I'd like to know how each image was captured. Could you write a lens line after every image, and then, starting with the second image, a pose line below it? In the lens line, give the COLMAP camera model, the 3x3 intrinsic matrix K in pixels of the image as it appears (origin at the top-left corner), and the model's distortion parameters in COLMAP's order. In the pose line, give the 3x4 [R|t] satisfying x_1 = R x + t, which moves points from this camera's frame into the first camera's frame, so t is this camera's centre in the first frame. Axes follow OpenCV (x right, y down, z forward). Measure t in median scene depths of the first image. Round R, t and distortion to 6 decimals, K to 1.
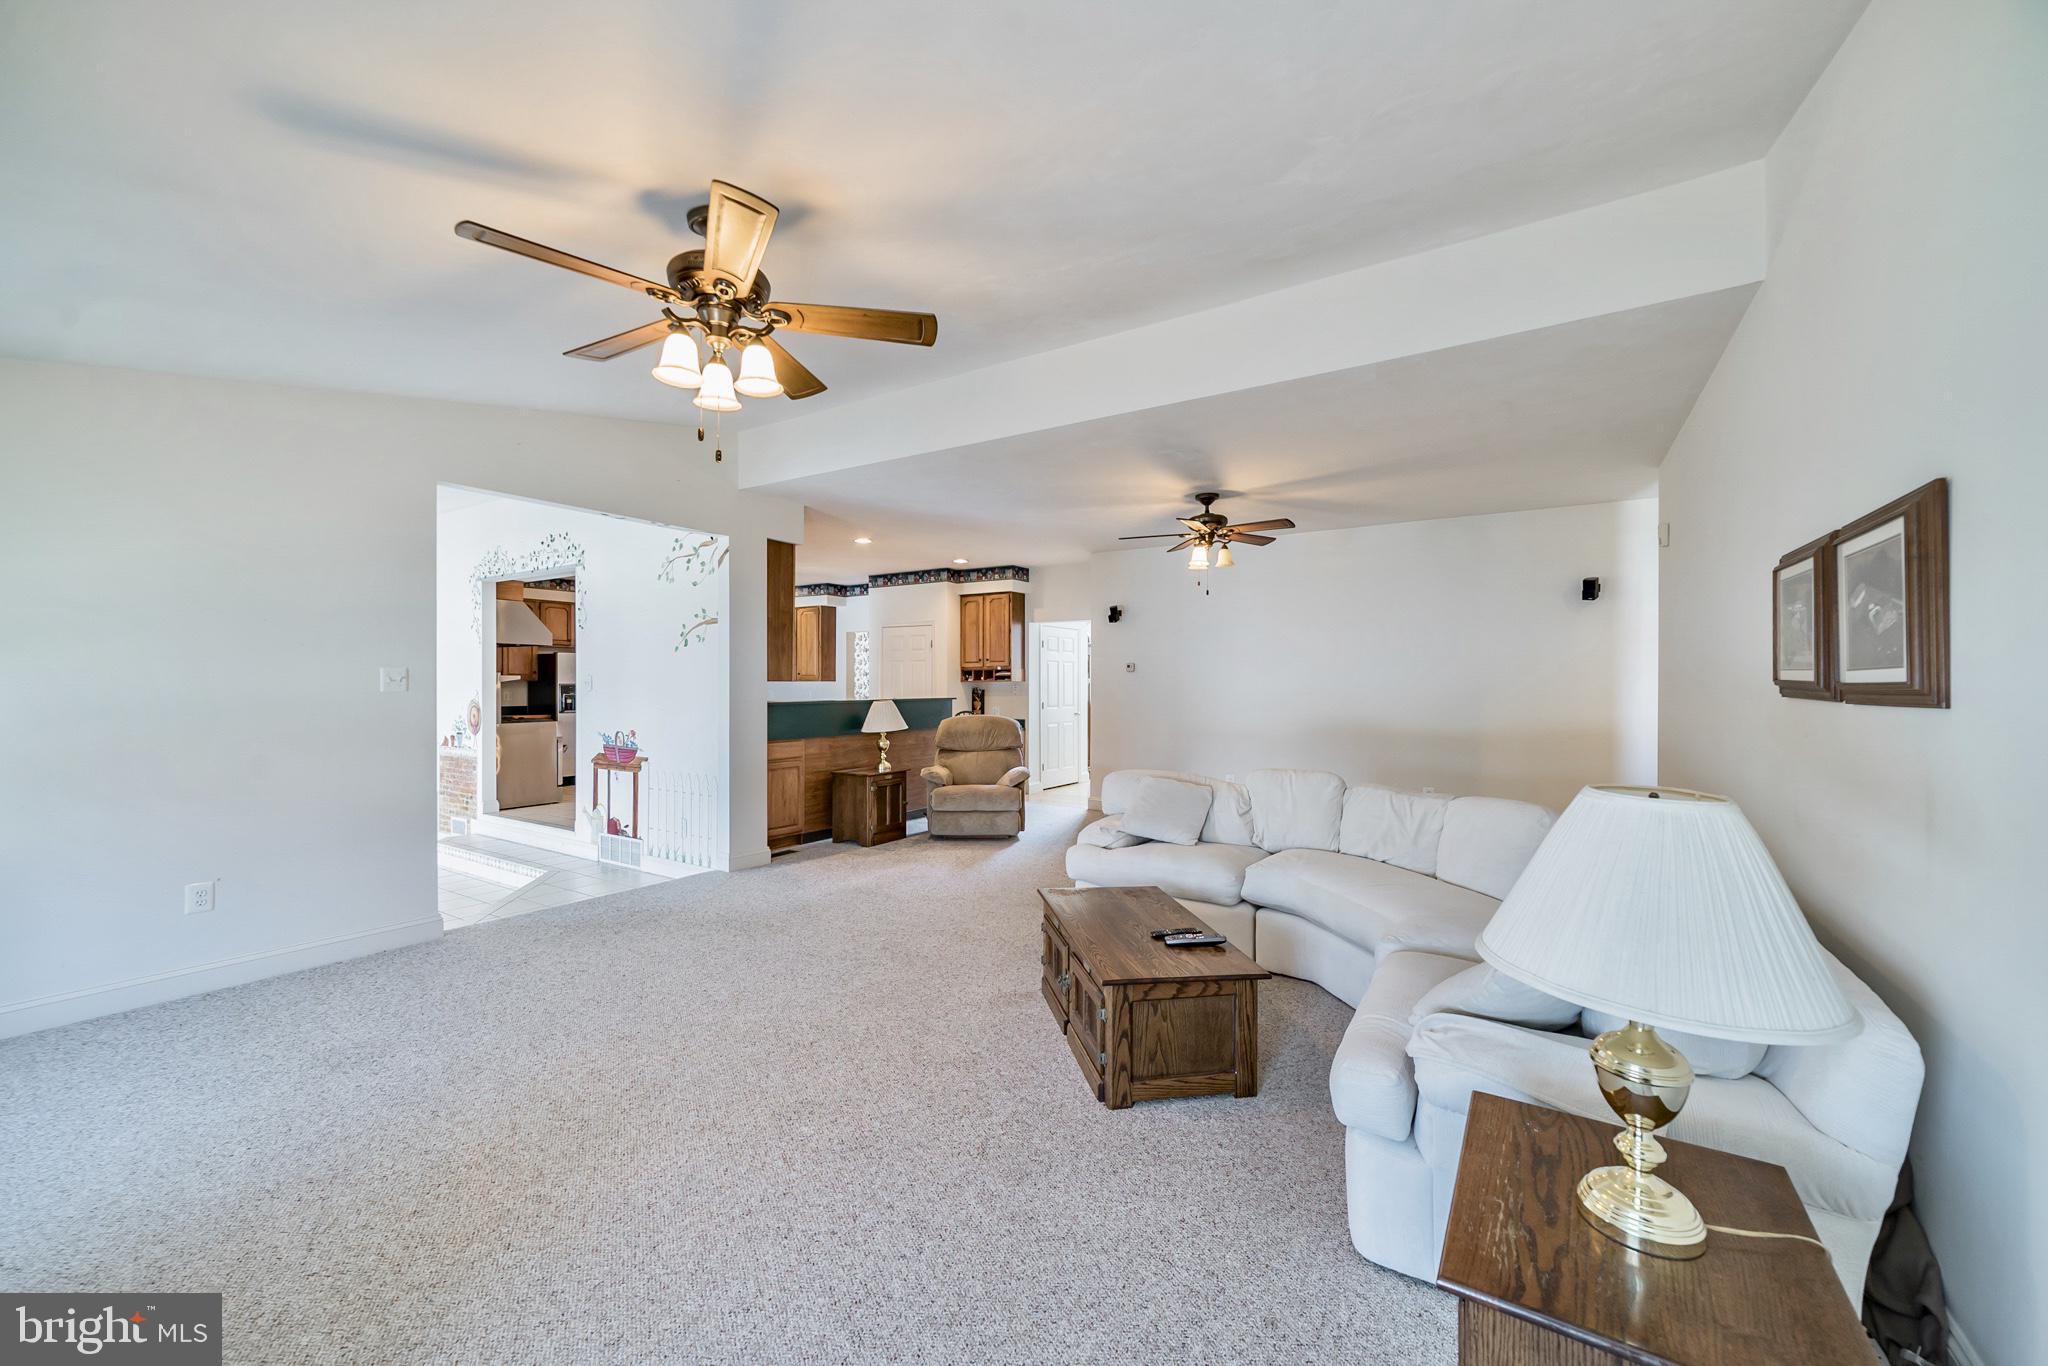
lens RADIAL K [[808.7, 0, 1016.4], [0, 808.7, 686.1], [0, 0, 1]] dist [-0.002330, 0.000060]
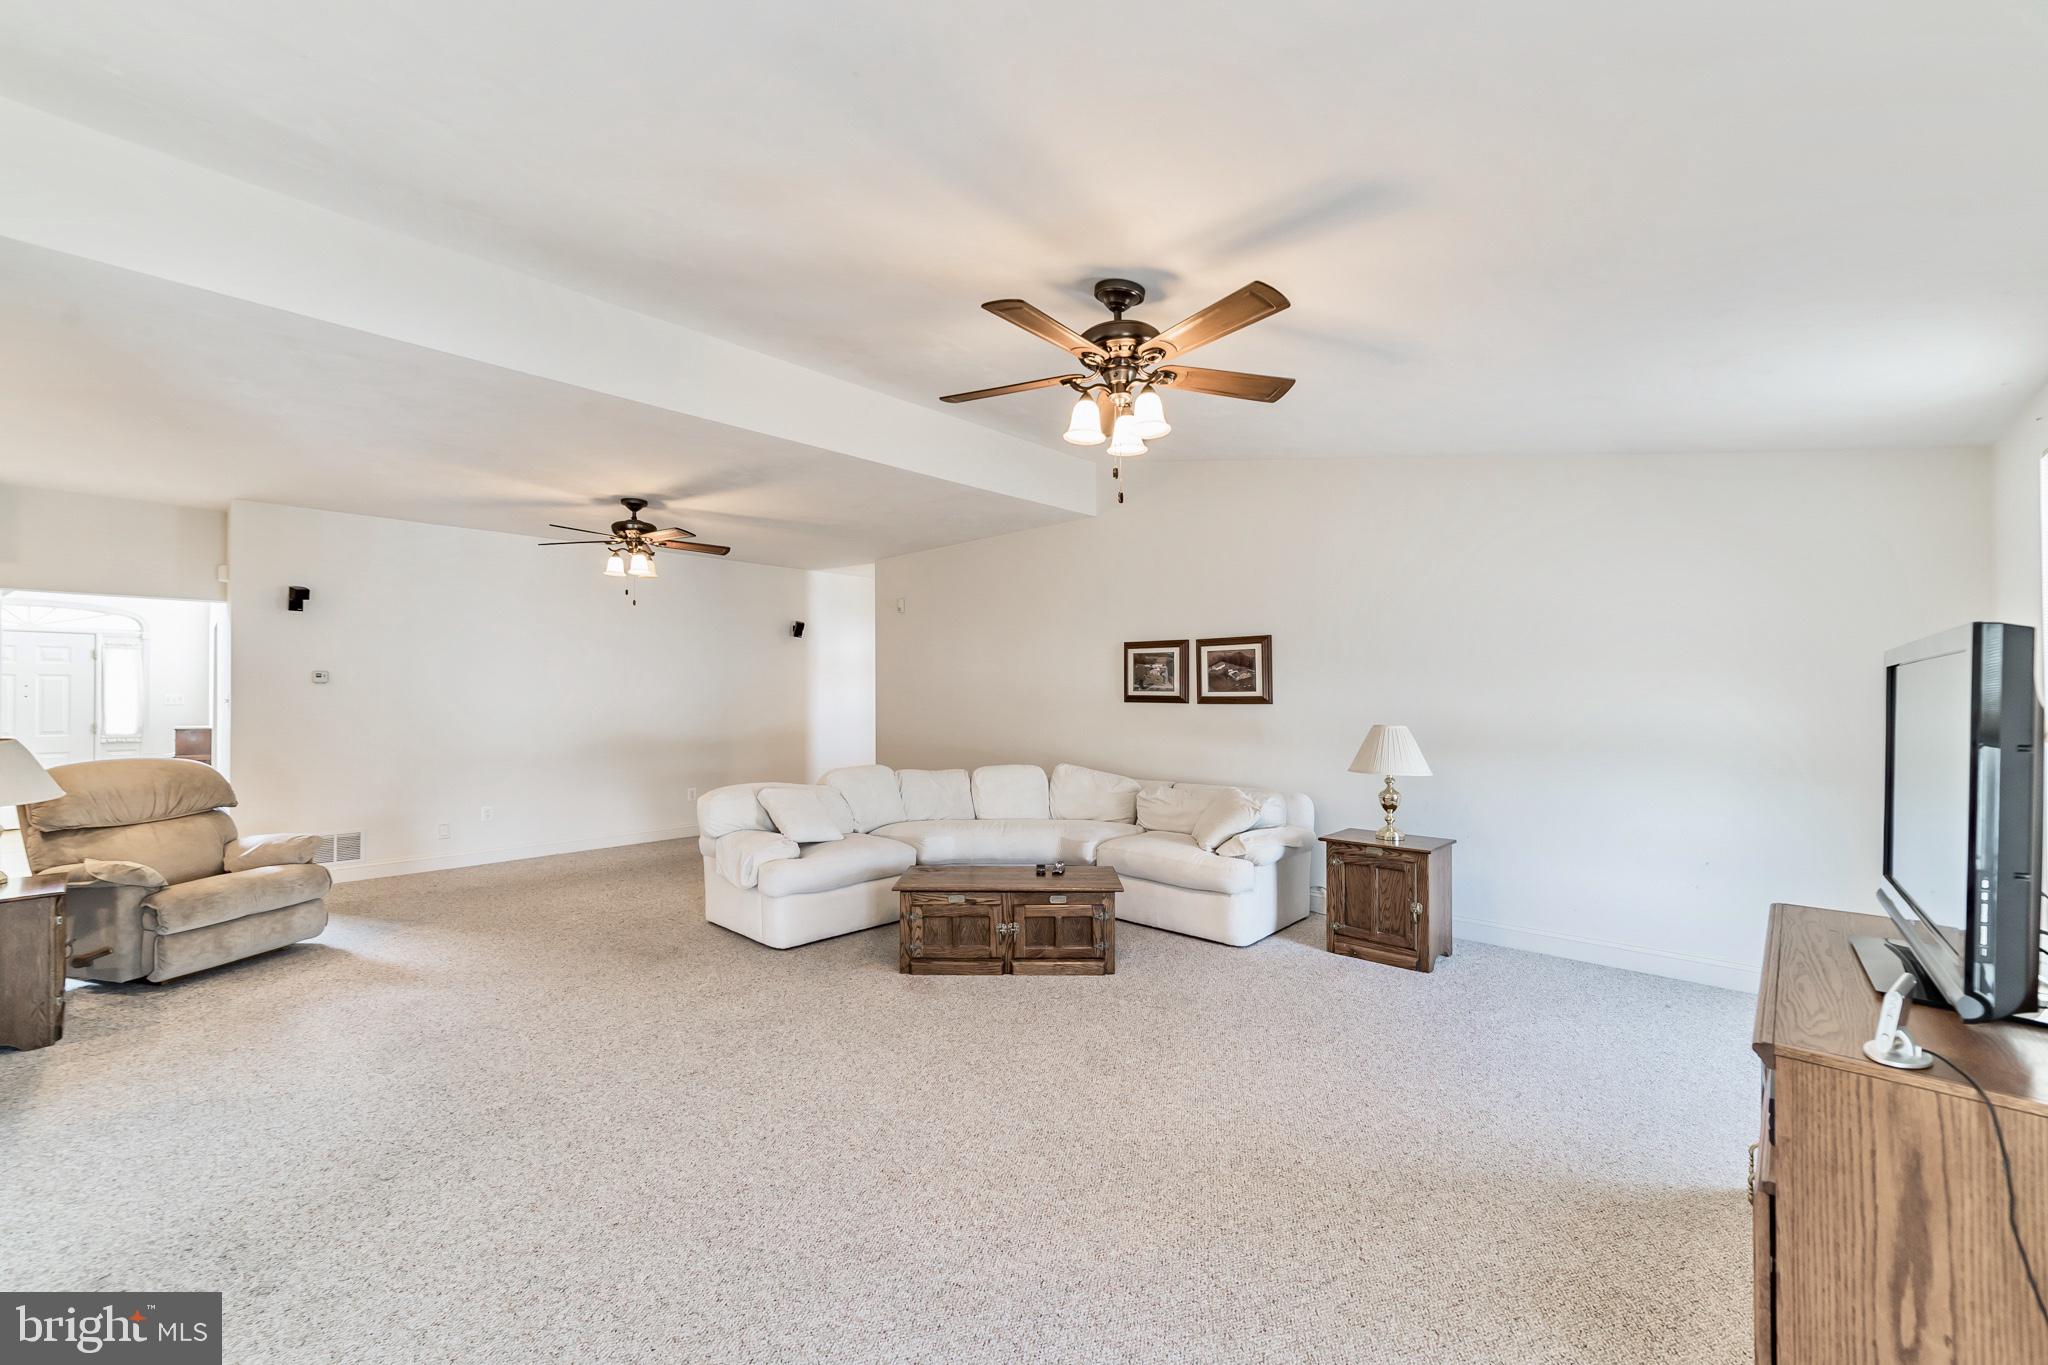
lens RADIAL K [[808.7, 0, 1021.1], [0, 808.7, 688.4], [0, 0, 1]] dist [-0.002330, 0.000060]
pose [[0.165677, 0.007417, 0.986152, -0.776632], [0.006283, 0.999943, -0.008576, -0.004828], [-0.986160, 0.007617, 0.165621, 0.492267]]
